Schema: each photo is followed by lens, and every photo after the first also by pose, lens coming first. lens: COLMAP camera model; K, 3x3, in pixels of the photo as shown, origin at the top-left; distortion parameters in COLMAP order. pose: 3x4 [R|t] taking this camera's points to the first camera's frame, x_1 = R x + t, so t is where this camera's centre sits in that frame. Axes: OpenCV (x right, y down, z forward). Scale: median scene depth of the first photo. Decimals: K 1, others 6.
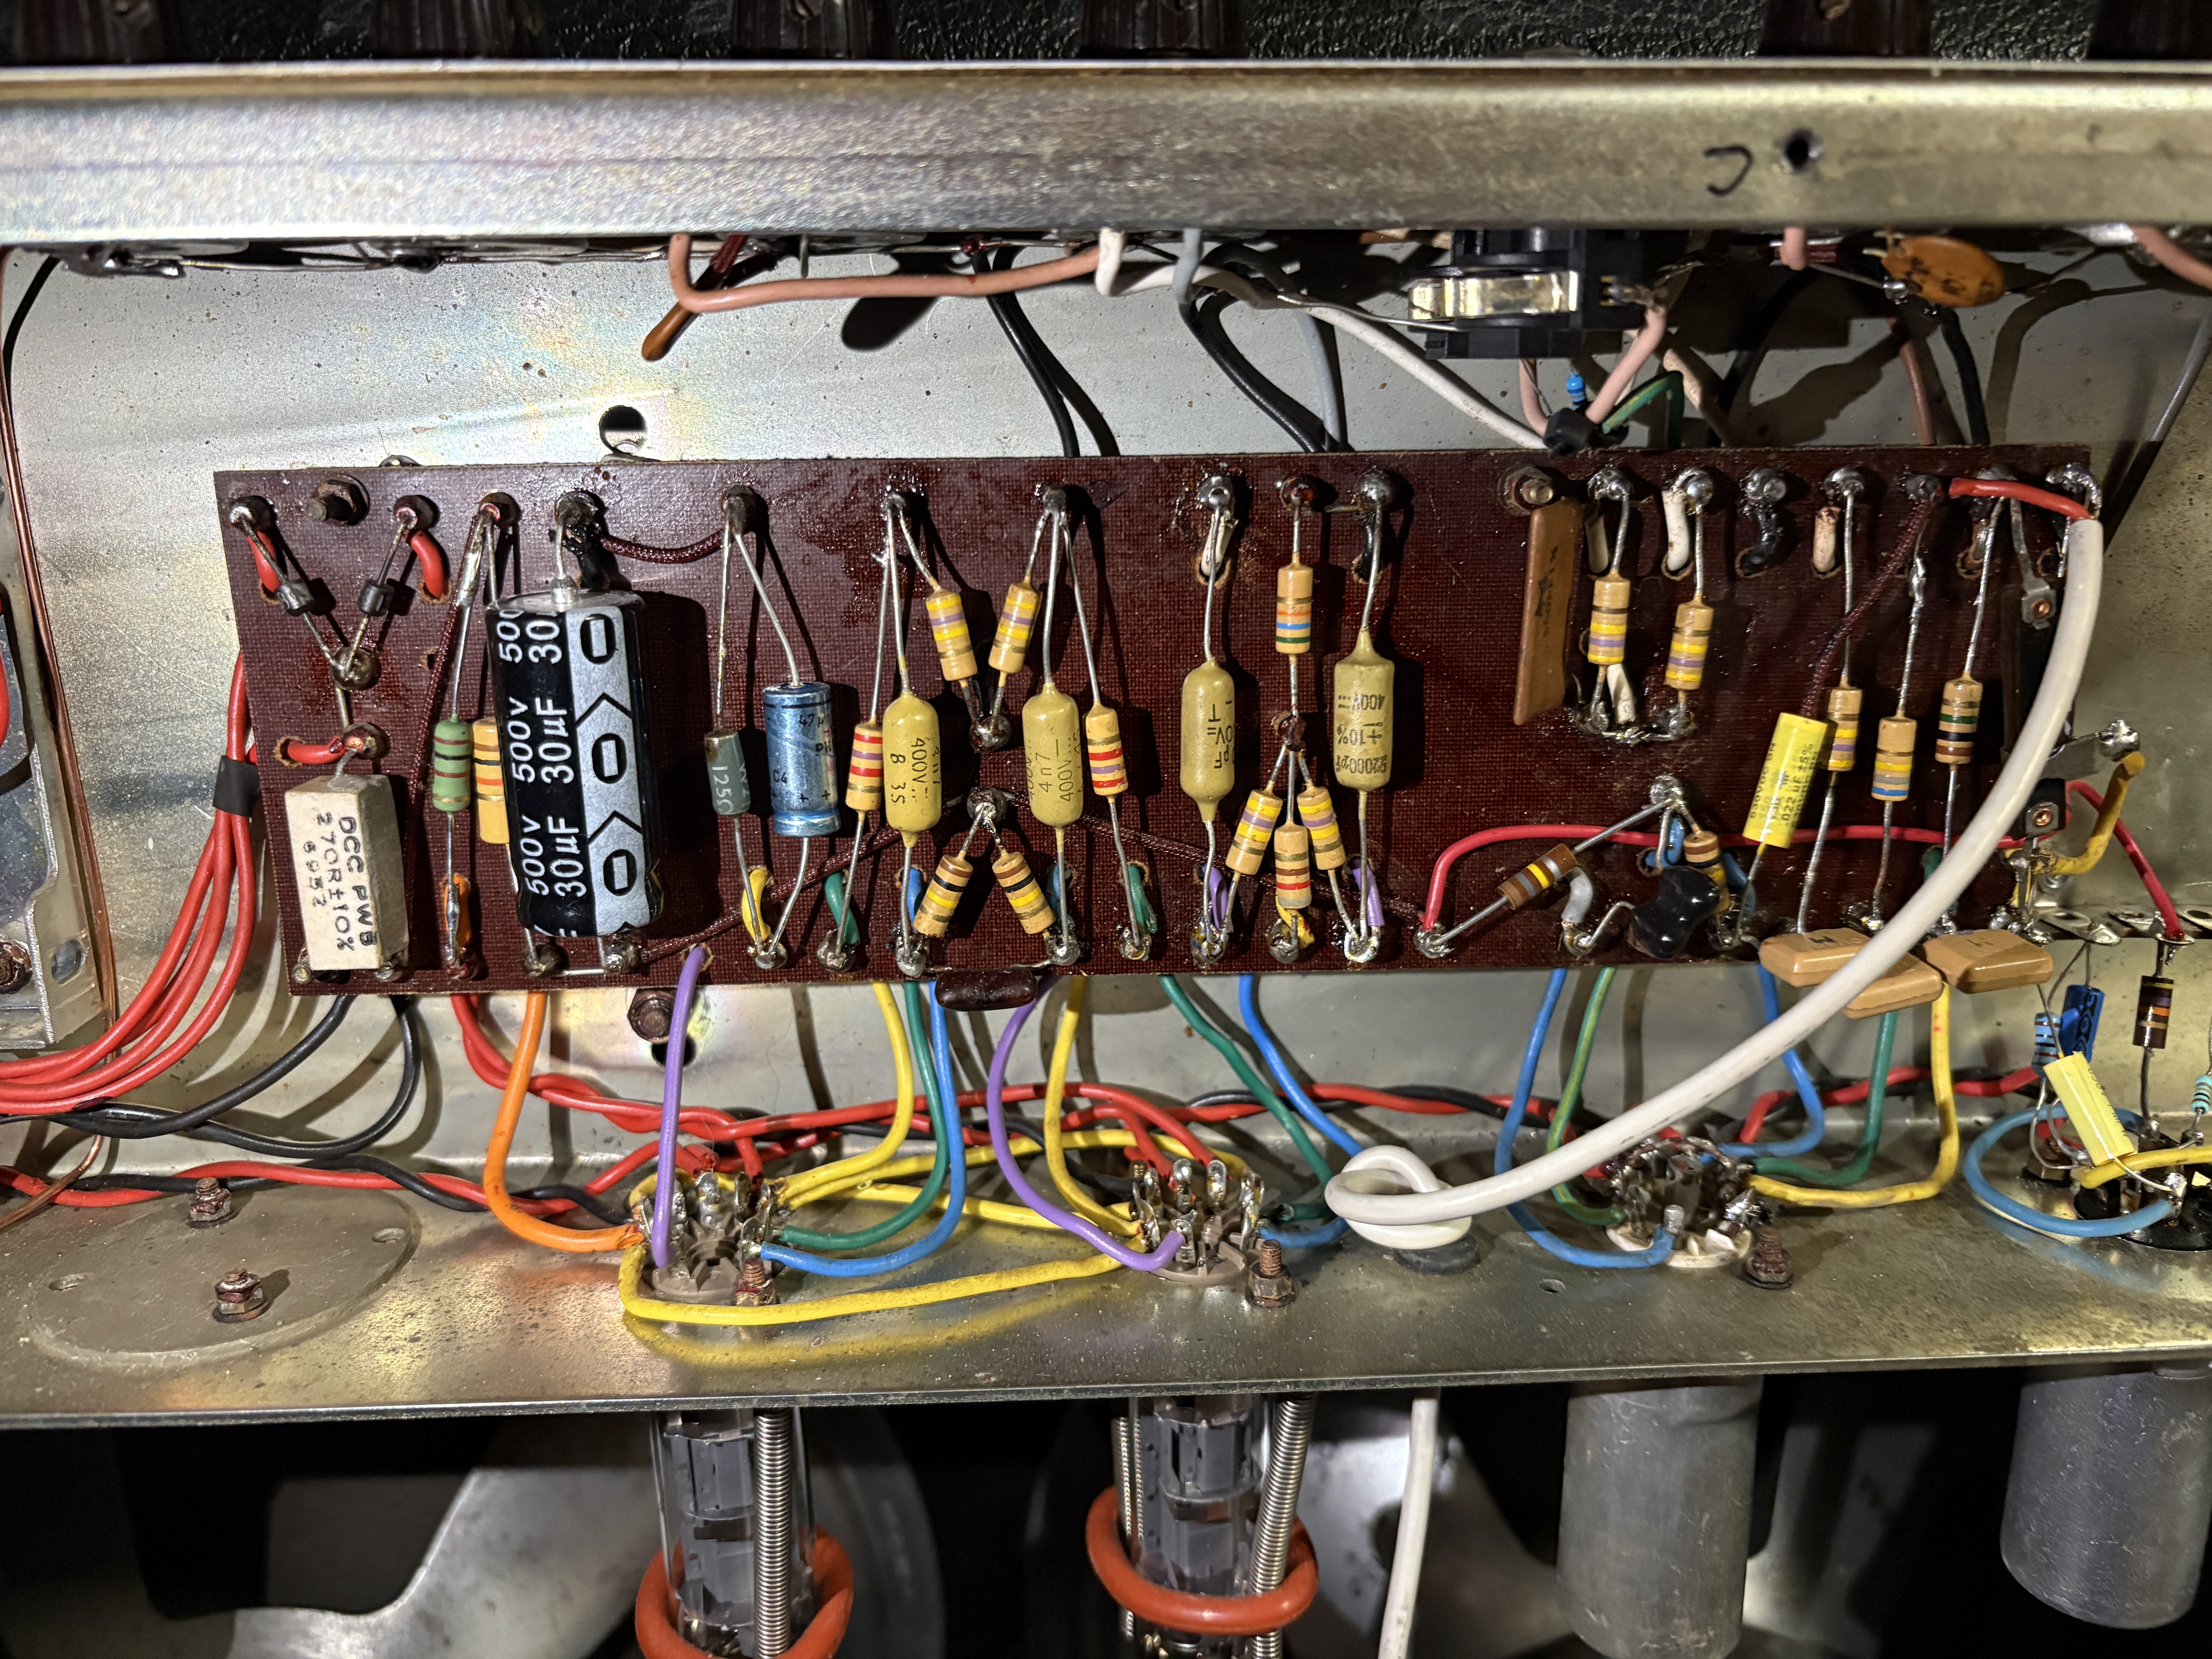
lens RADIAL K [[1637.9, 0, 1106.0], [0, 1637.9, 829.5], [0, 0, 1]] dist [-0.003394, -0.092683]
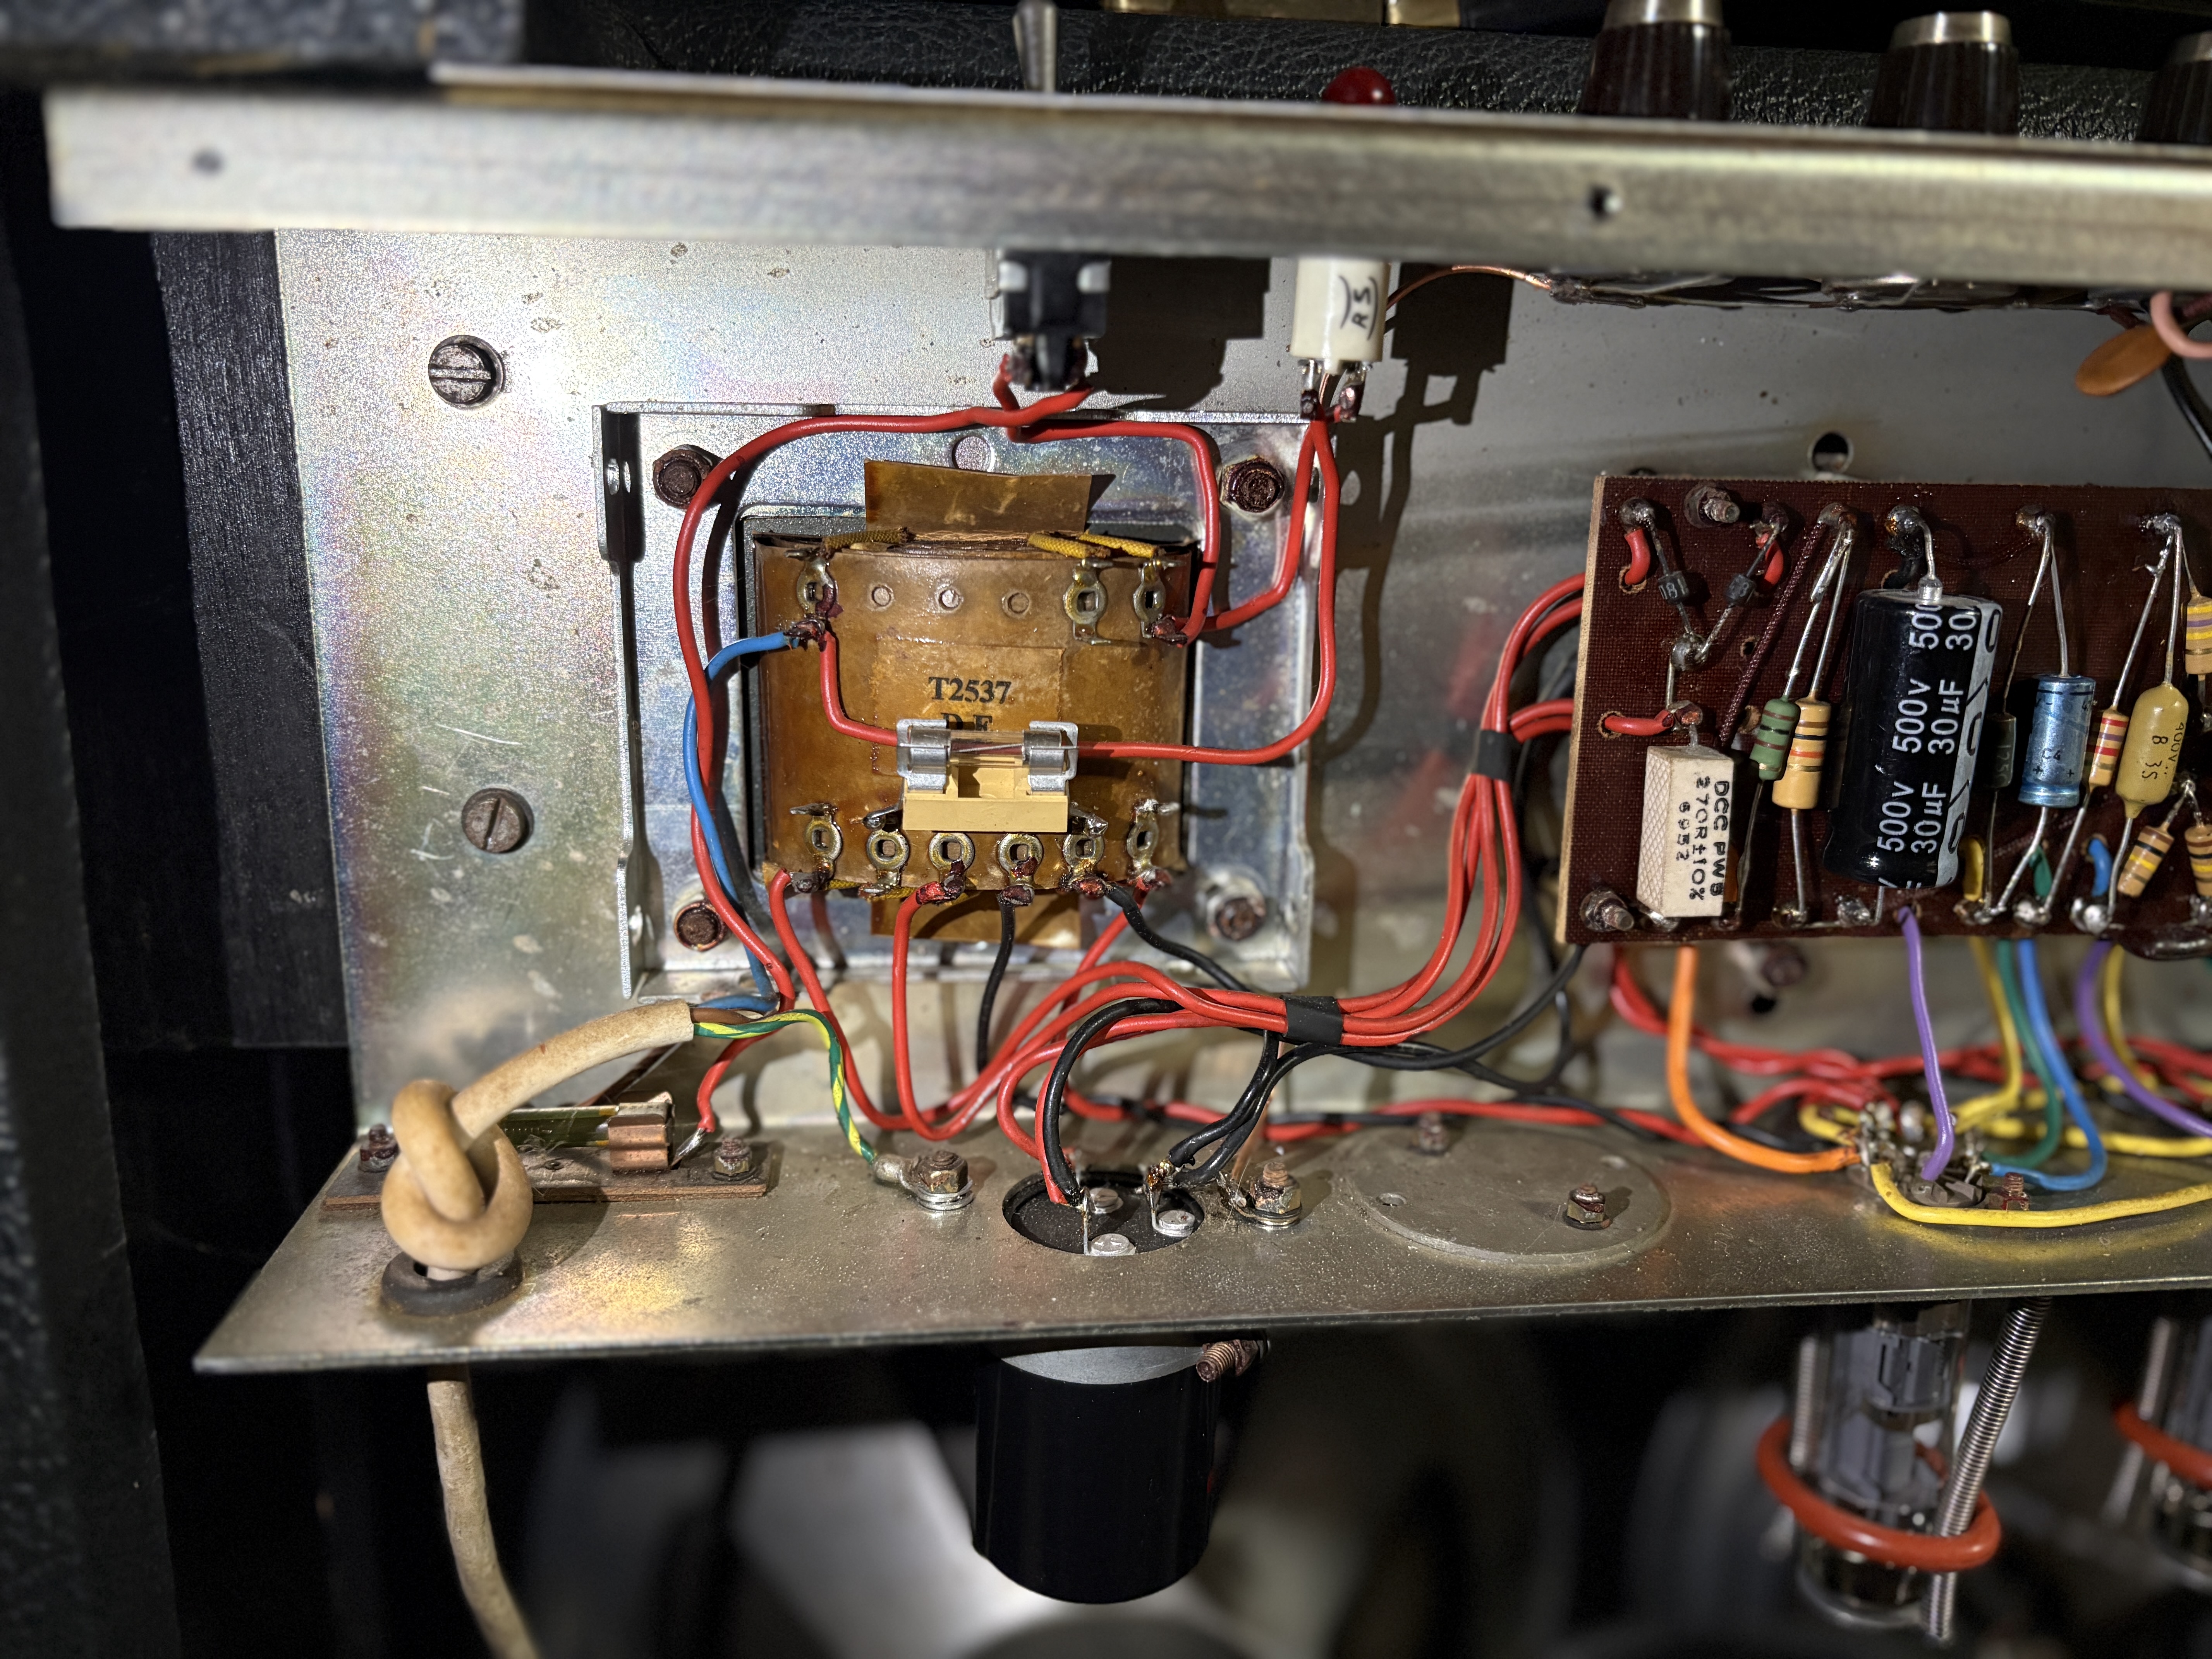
lens RADIAL K [[1655.4, 0, 1106.0], [0, 1655.4, 829.5], [0, 0, 1]] dist [-0.010266, -0.091968]
pose [[0.998272, 0.015432, 0.056705, -0.890596], [-0.014121, 0.999625, -0.023446, 0.054953], [-0.057046, 0.022605, 0.998116, -0.117364]]
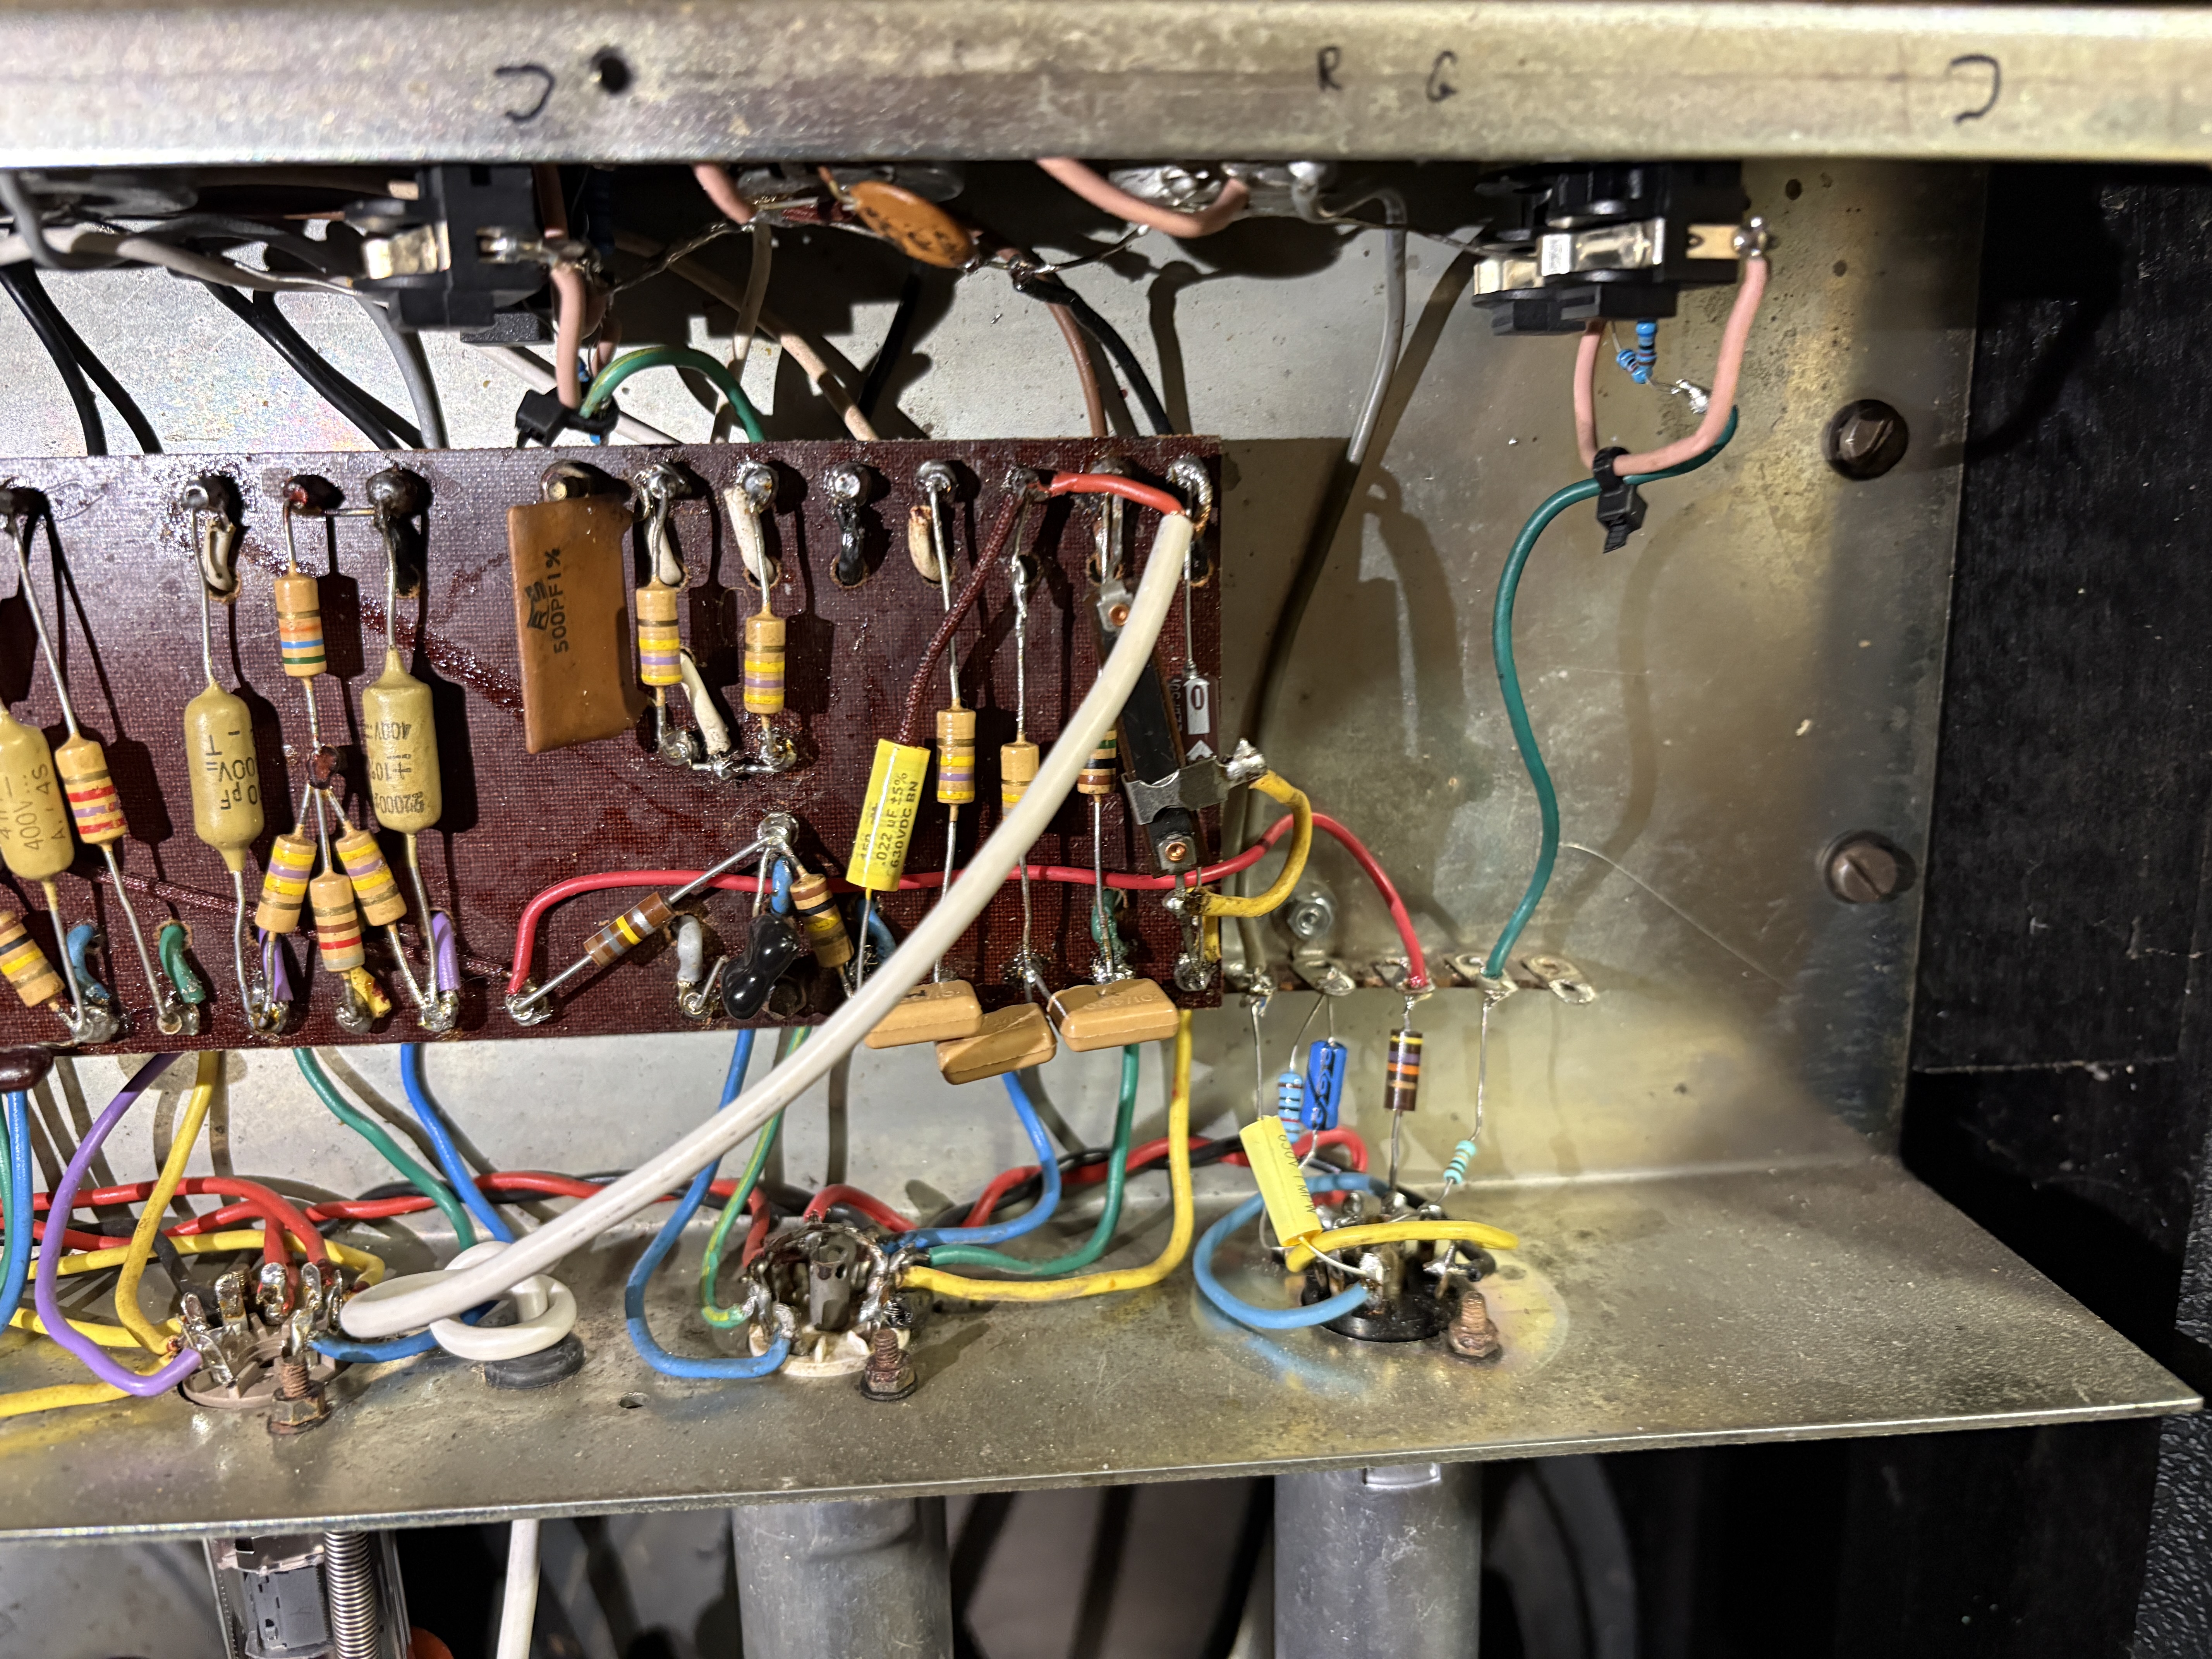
lens RADIAL K [[1655.4, 0, 1106.0], [0, 1655.4, 829.5], [0, 0, 1]] dist [-0.010266, -0.091968]
pose [[0.996716, -0.014343, 0.079691, 0.460254], [0.018556, 0.998455, -0.052380, 0.027078], [-0.078817, 0.053687, 0.995442, 0.097671]]
